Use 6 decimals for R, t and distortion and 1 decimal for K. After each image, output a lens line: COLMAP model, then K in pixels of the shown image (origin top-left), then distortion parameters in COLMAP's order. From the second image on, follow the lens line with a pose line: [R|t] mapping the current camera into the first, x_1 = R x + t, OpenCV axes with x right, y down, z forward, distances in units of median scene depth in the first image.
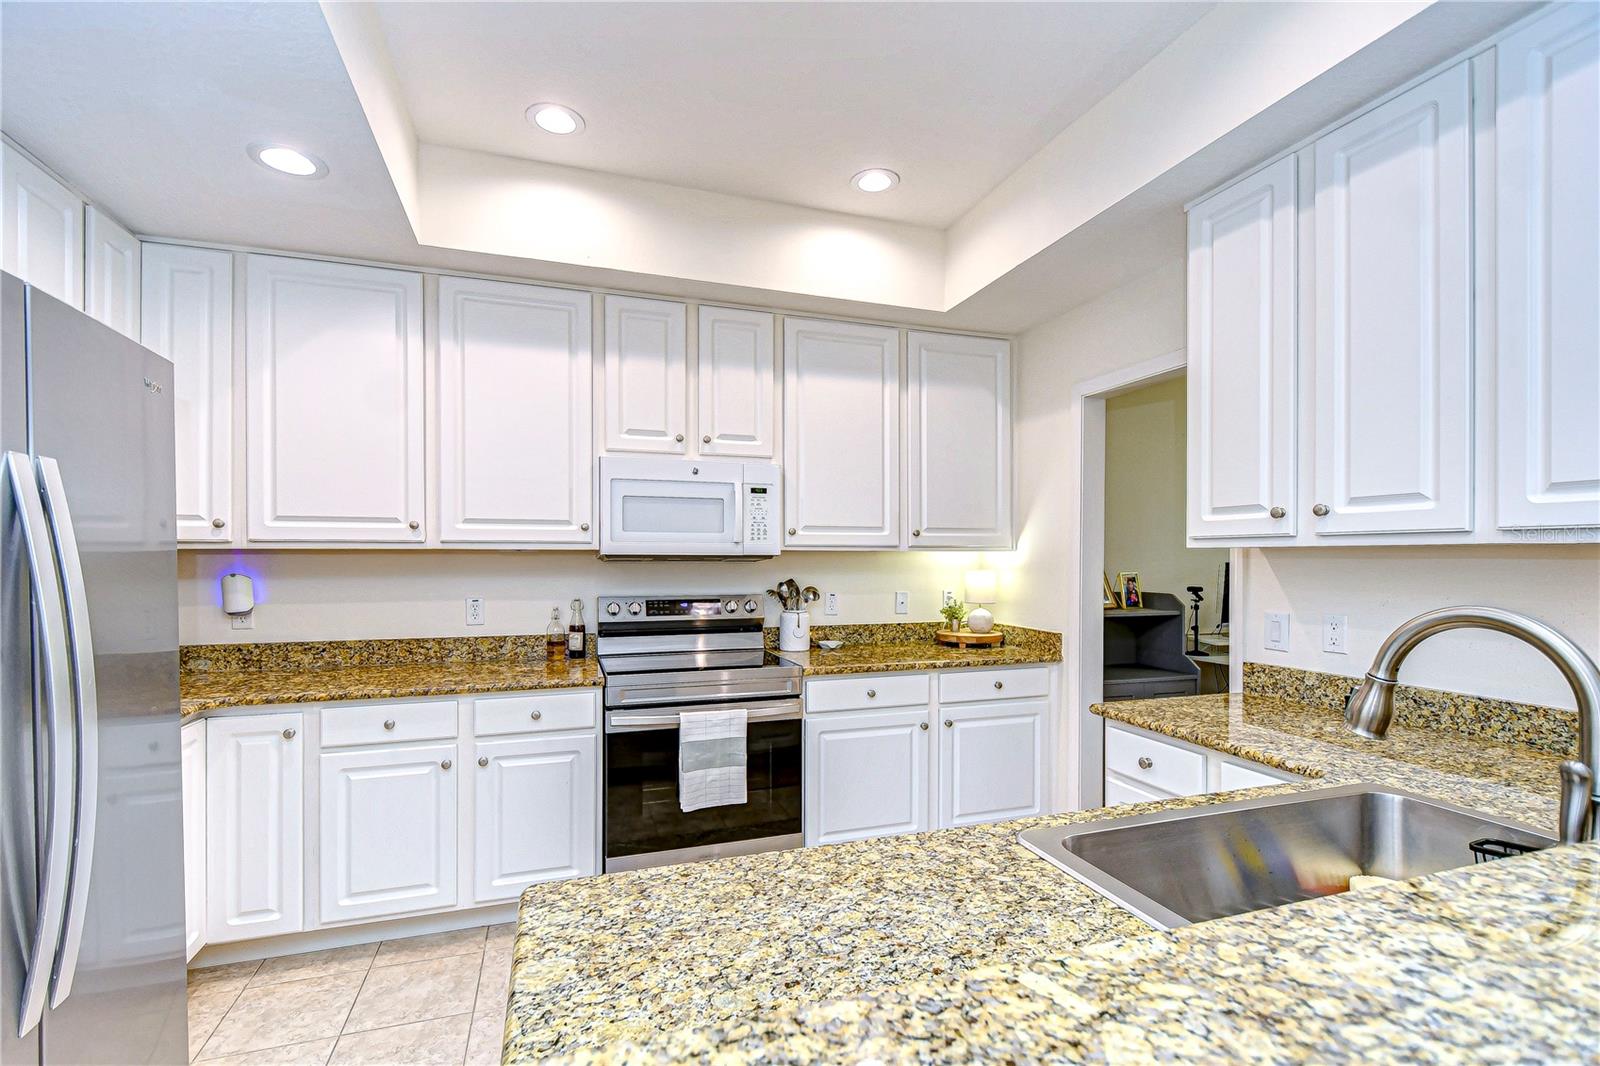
lens RADIAL K [[704.3, 0, 801.0], [0, 704.3, 561.6], [0, 0, 1]] dist [-0.000389, -0.000300]
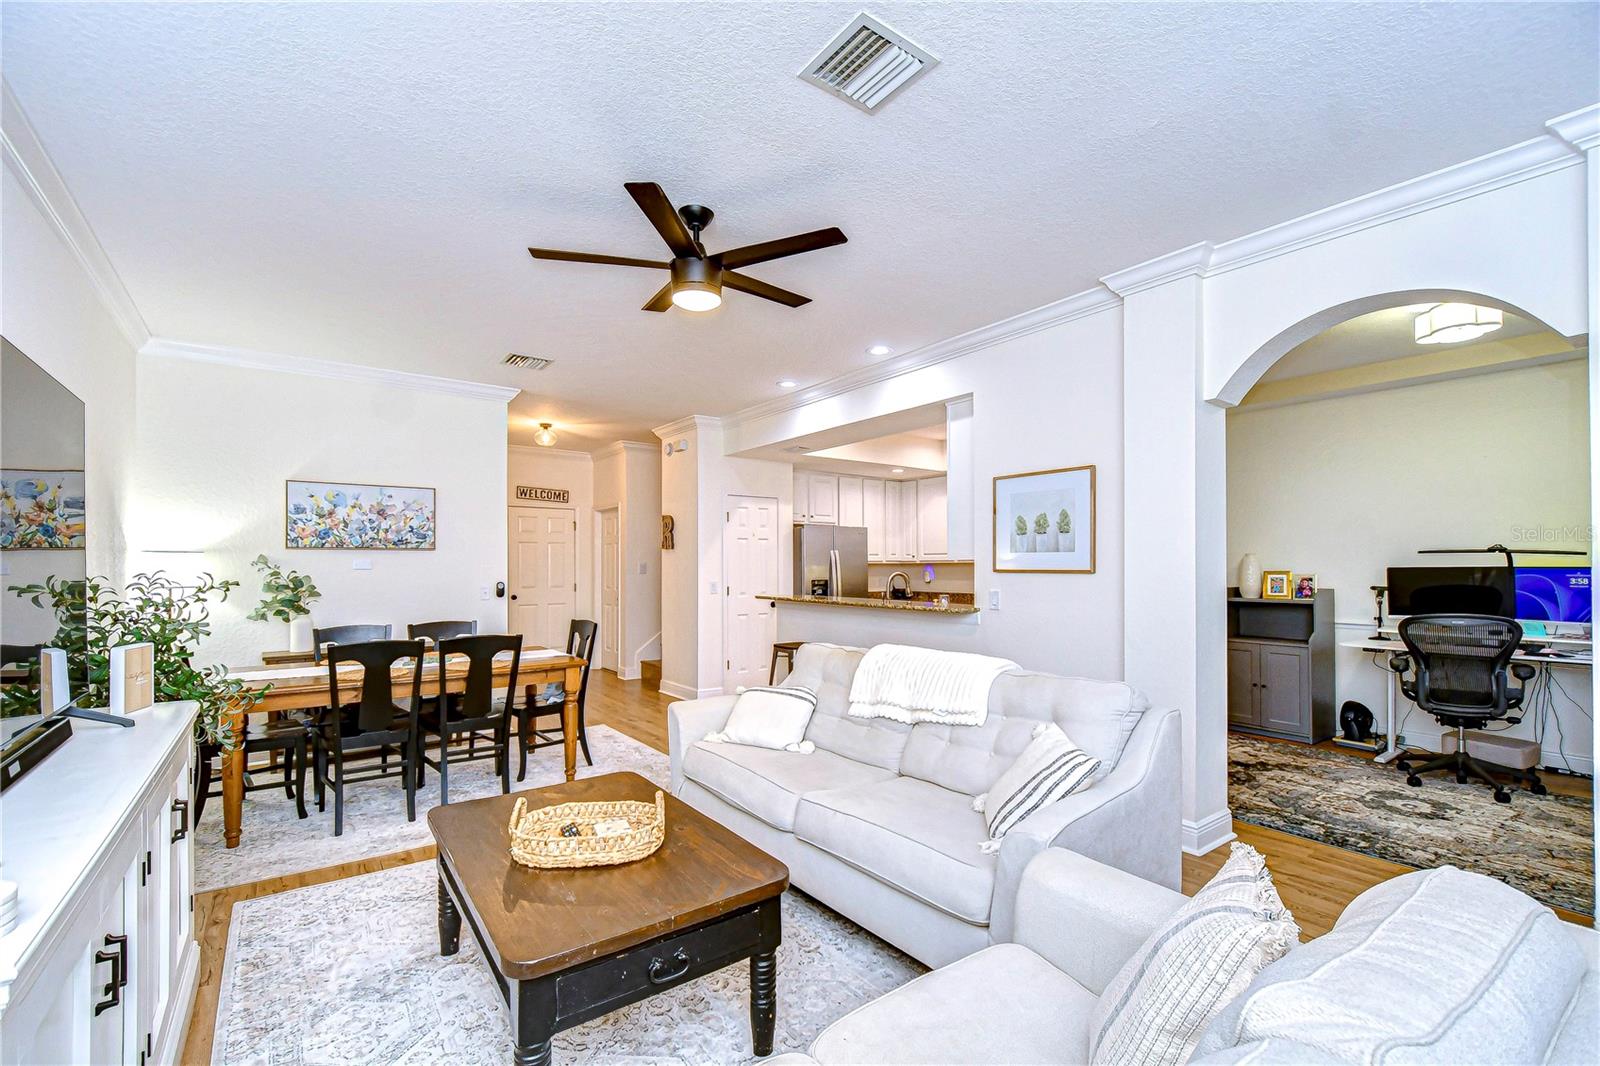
lens RADIAL K [[704.3, 0, 801.0], [0, 704.3, 561.6], [0, 0, 1]] dist [-0.000389, -0.000300]
pose [[0.301733, -0.008773, -0.953352, 1.961055], [-0.003659, 0.999940, -0.010360, 0.009107], [0.953385, 0.006614, 0.301683, -0.517491]]
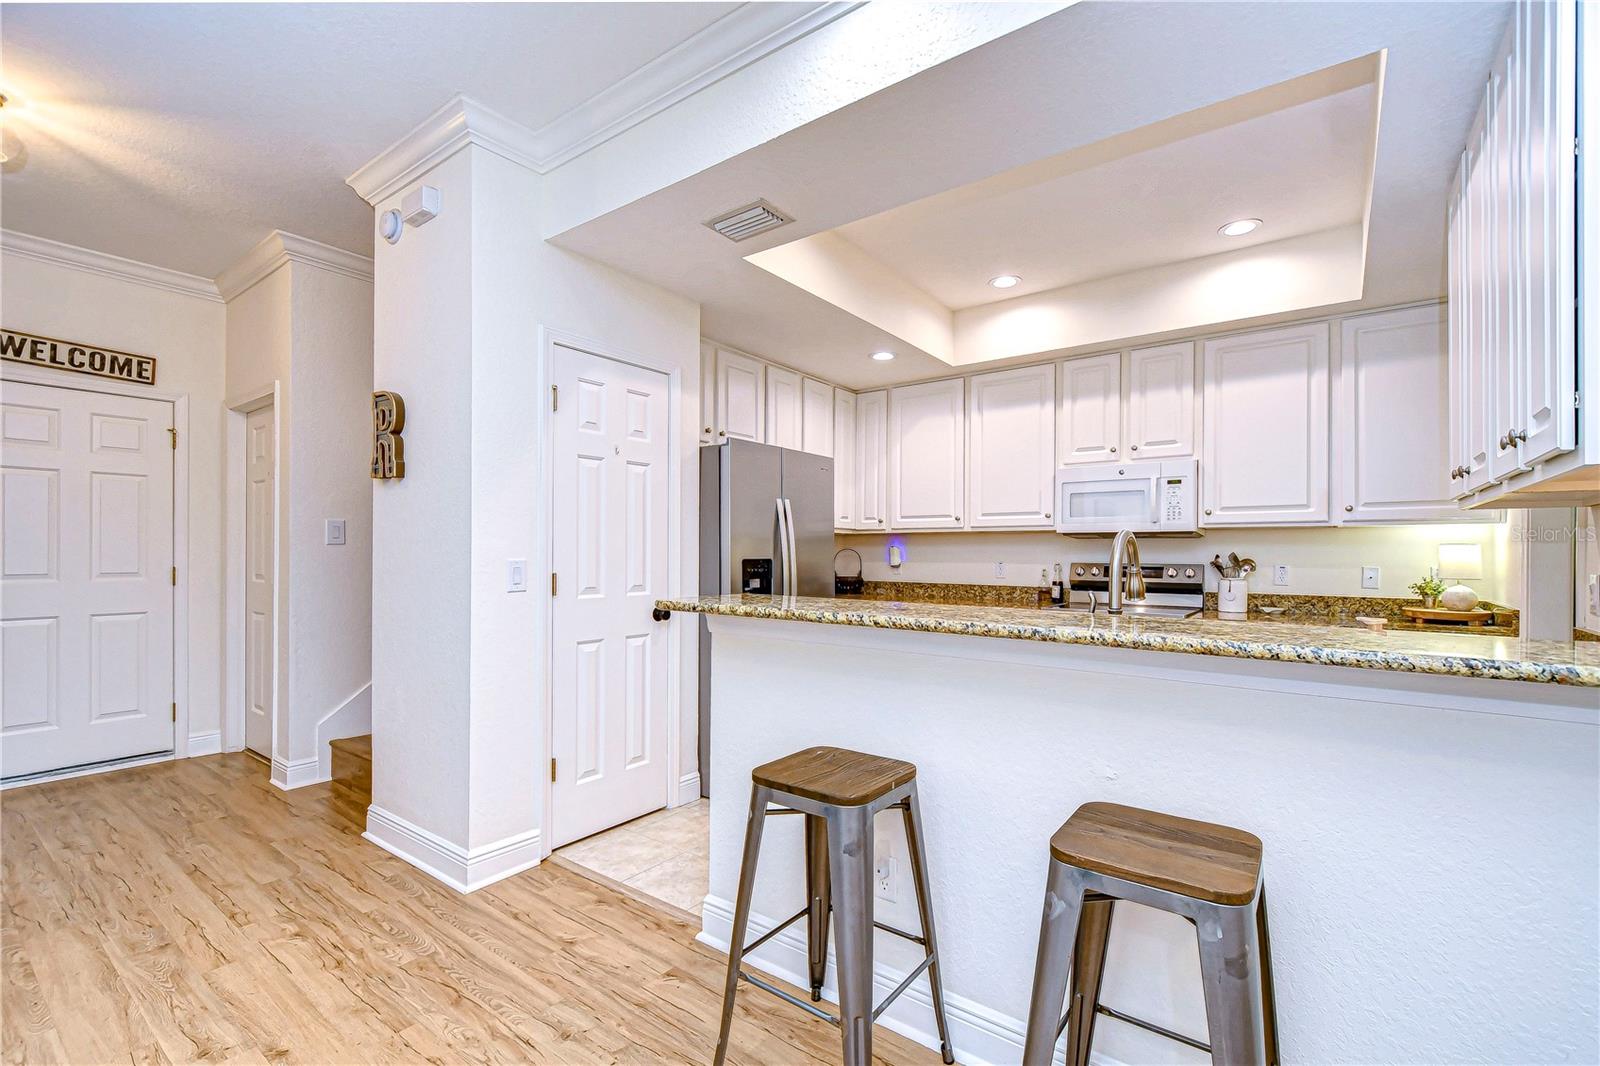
lens RADIAL K [[713.5, 0, 806.8], [0, 713.5, 551.0], [0, 0, 1]] dist [0.001595, 0.000395]
pose [[0.563372, -0.000633, -0.826203, 0.644714], [-0.009069, 0.999935, -0.006950, 0.041694], [0.826153, 0.011408, 0.563330, -0.301017]]
